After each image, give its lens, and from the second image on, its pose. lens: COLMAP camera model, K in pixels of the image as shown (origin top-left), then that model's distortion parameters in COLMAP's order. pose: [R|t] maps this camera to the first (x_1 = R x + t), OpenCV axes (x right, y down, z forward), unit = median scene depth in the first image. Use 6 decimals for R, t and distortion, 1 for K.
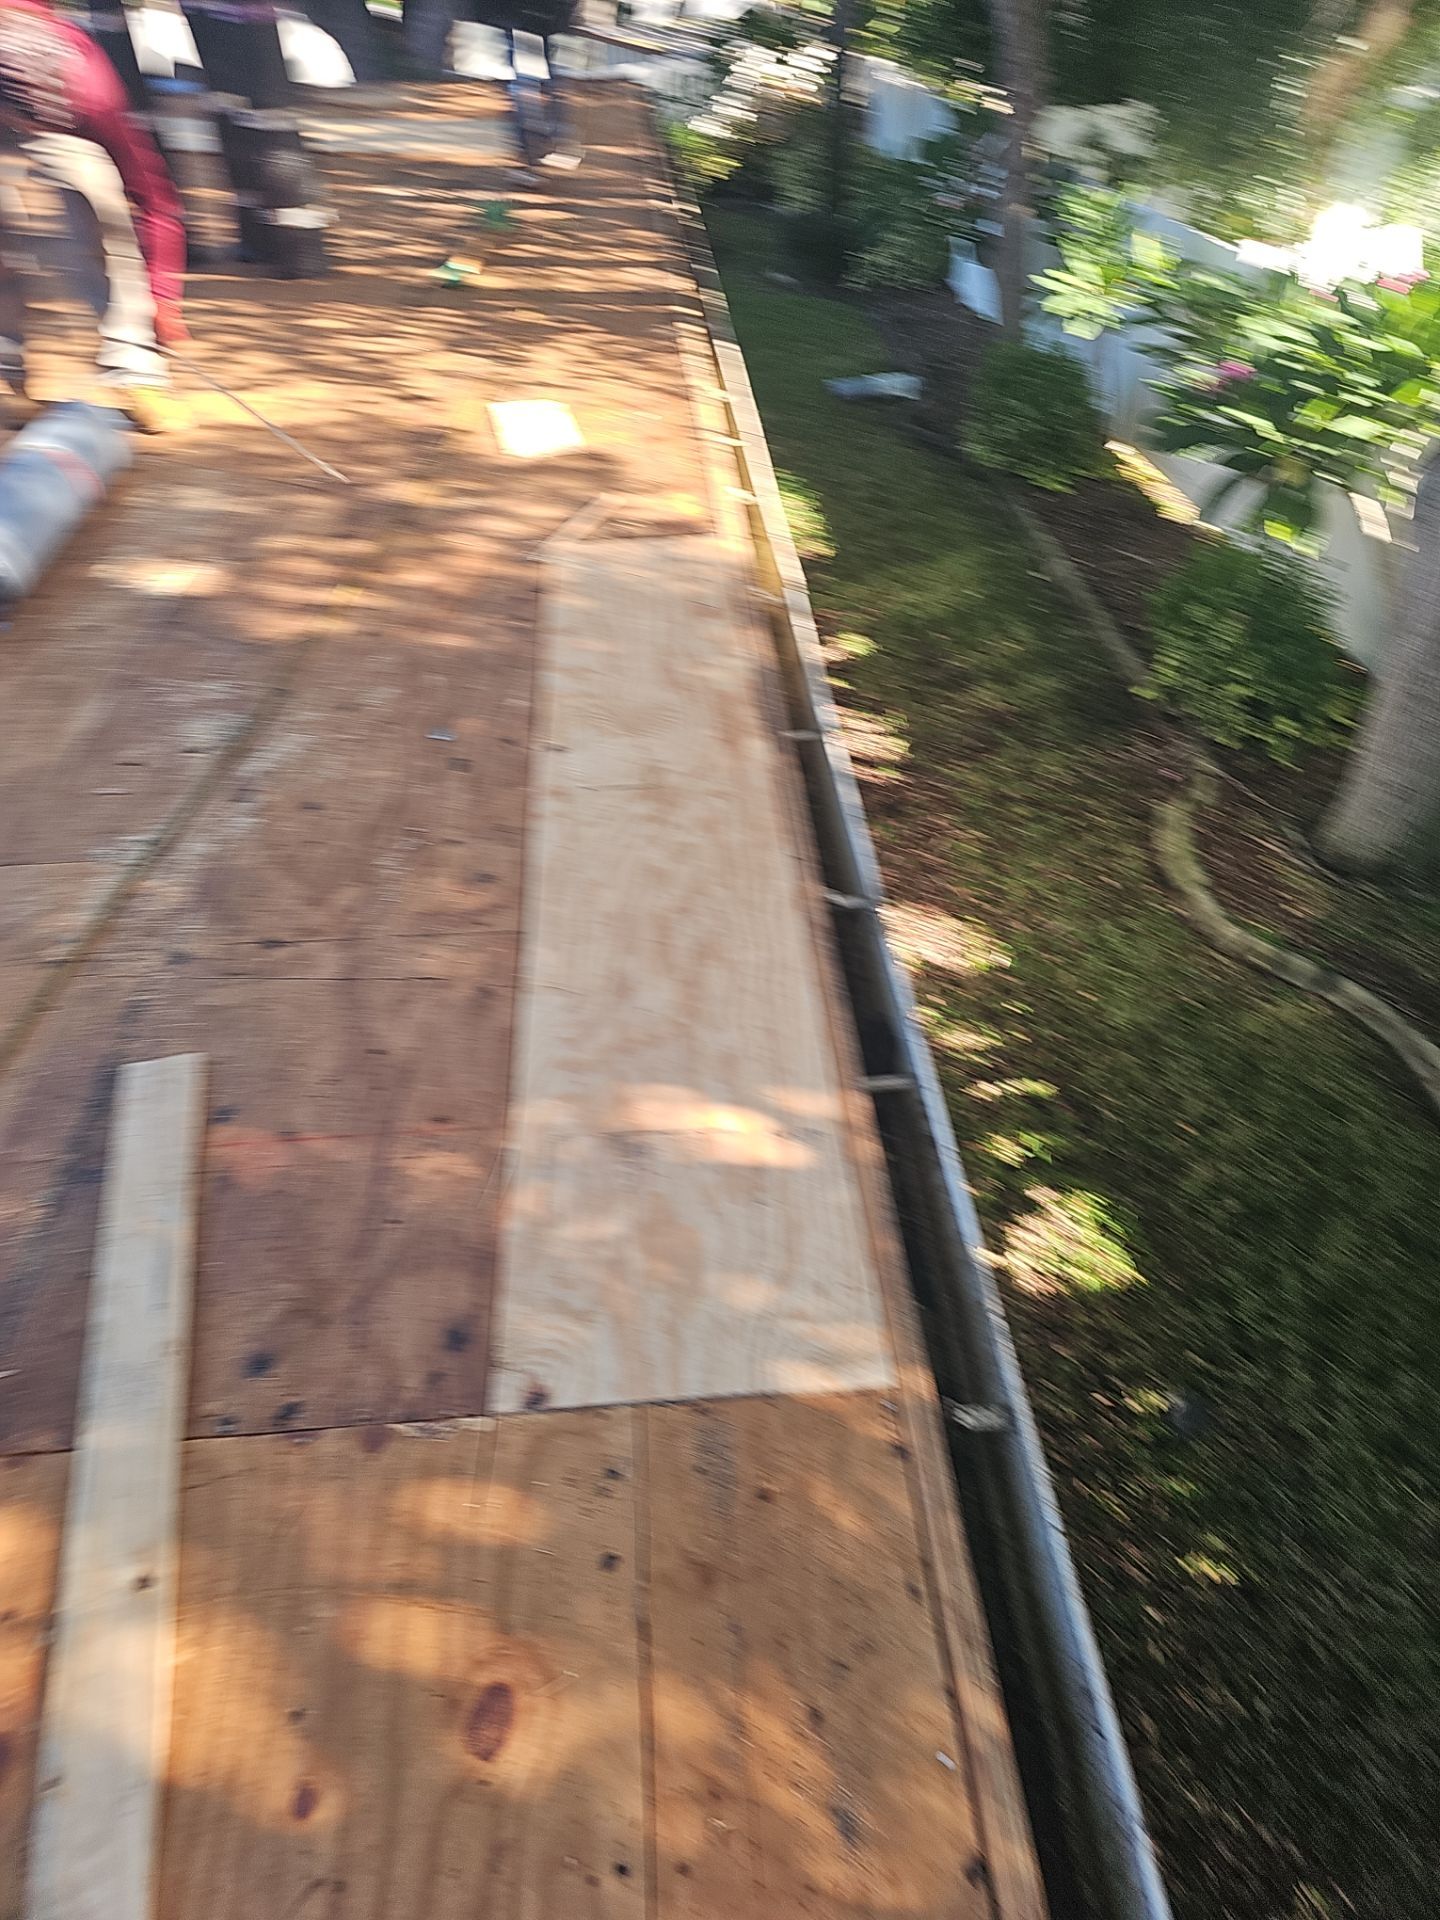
lens RADIAL K [[1162.8, 0, 720.0], [0, 1162.8, 960.0], [0, 0, 1]] dist [-0.002777, -0.002890]
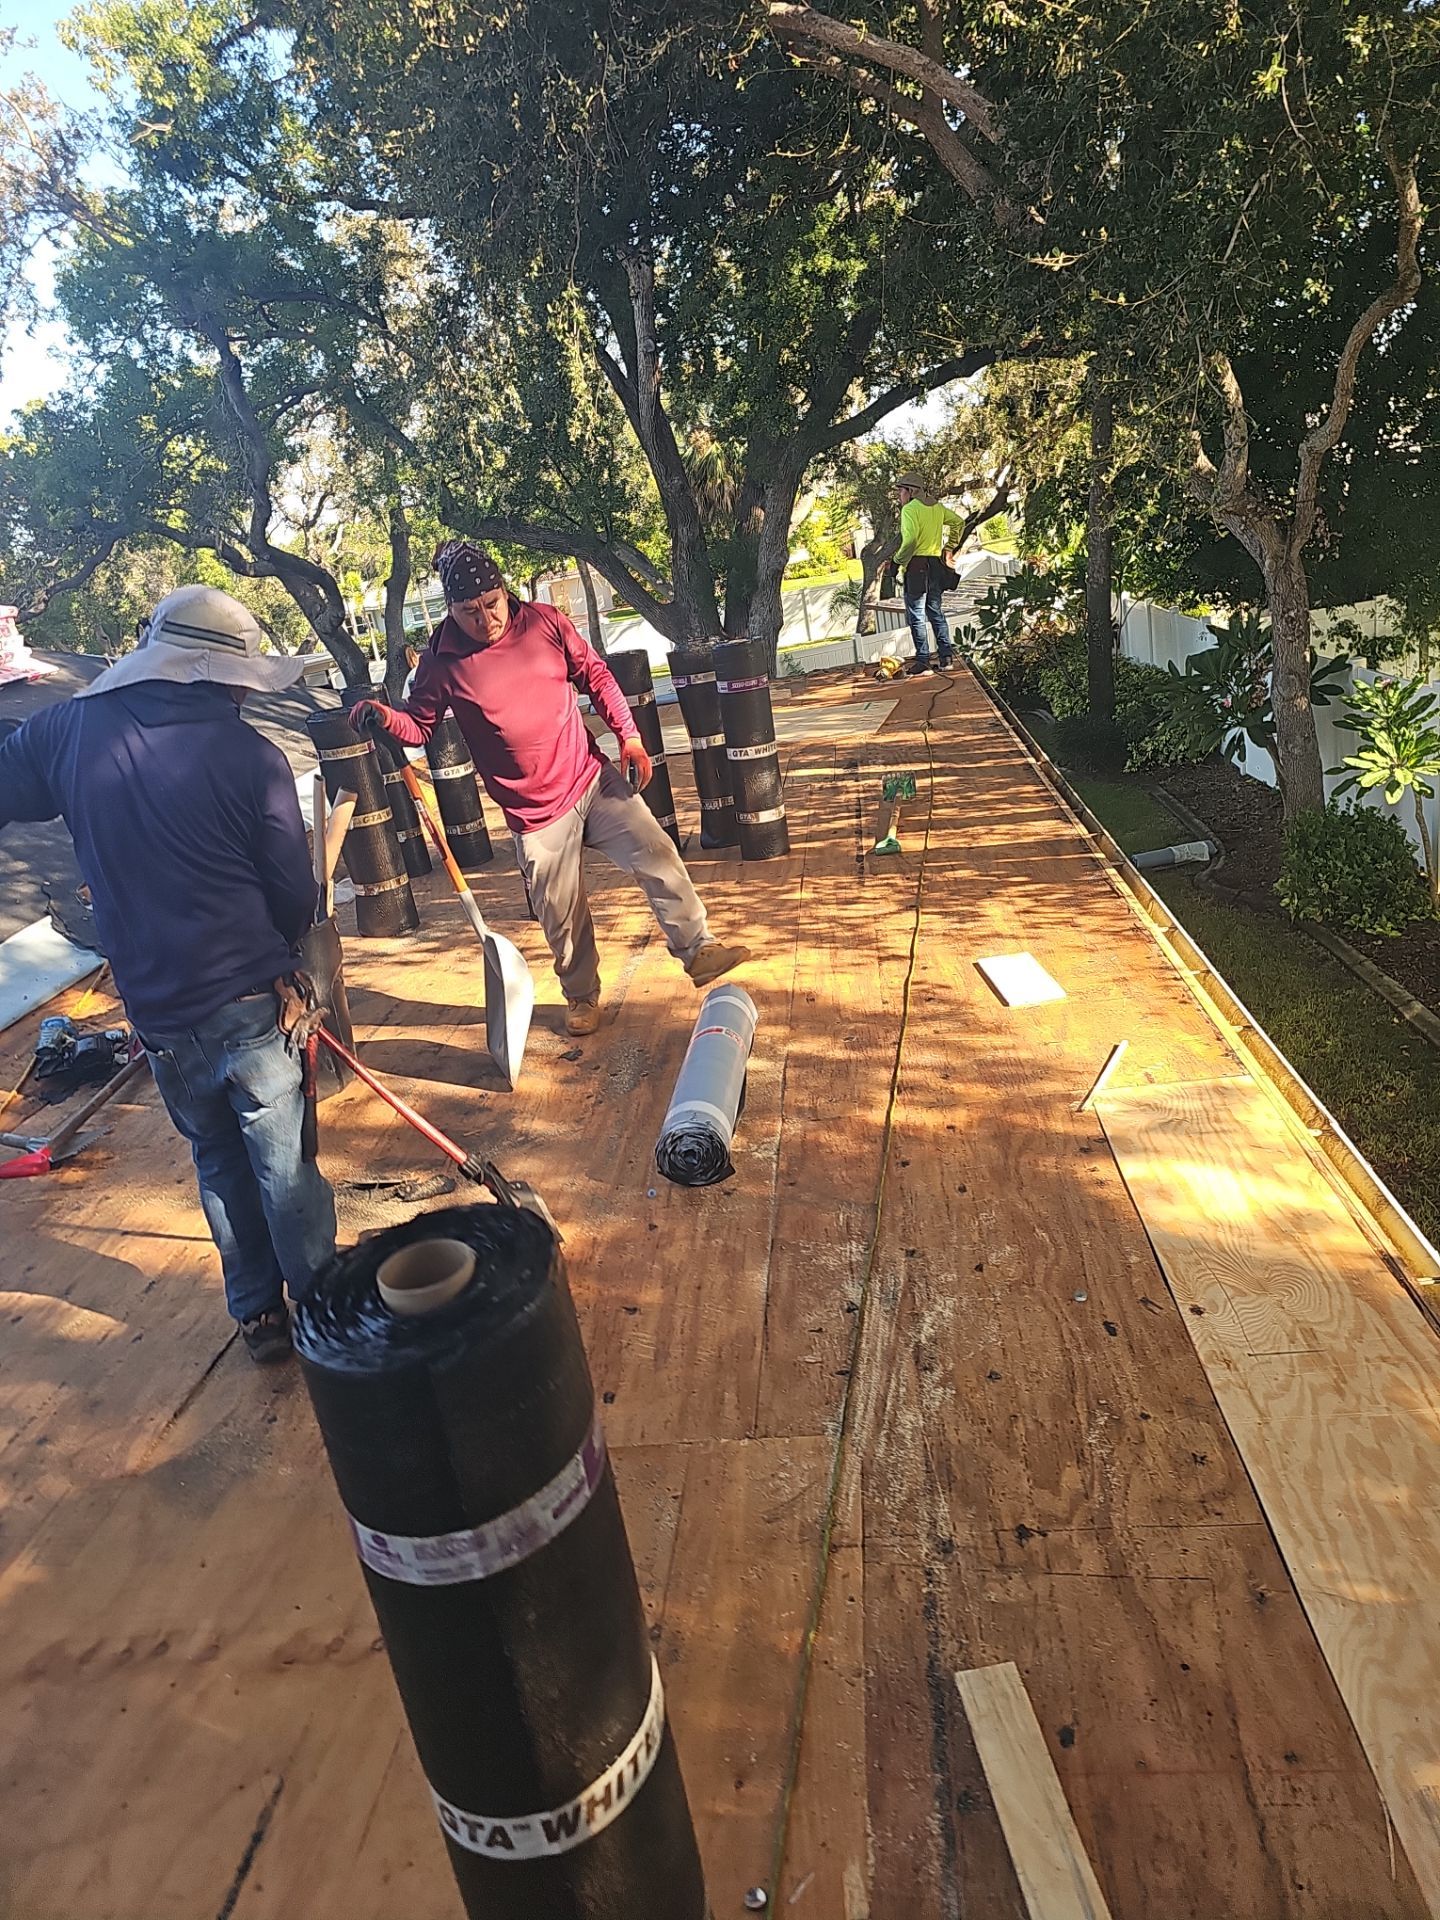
lens RADIAL K [[1162.8, 0, 720.0], [0, 1162.8, 960.0], [0, 0, 1]] dist [-0.002777, -0.002890]
pose [[0.971269, -0.072100, -0.226800, -0.333107], [-0.016725, 0.929968, -0.367259, -0.092795], [0.237397, 0.360500, 0.902043, -0.182355]]
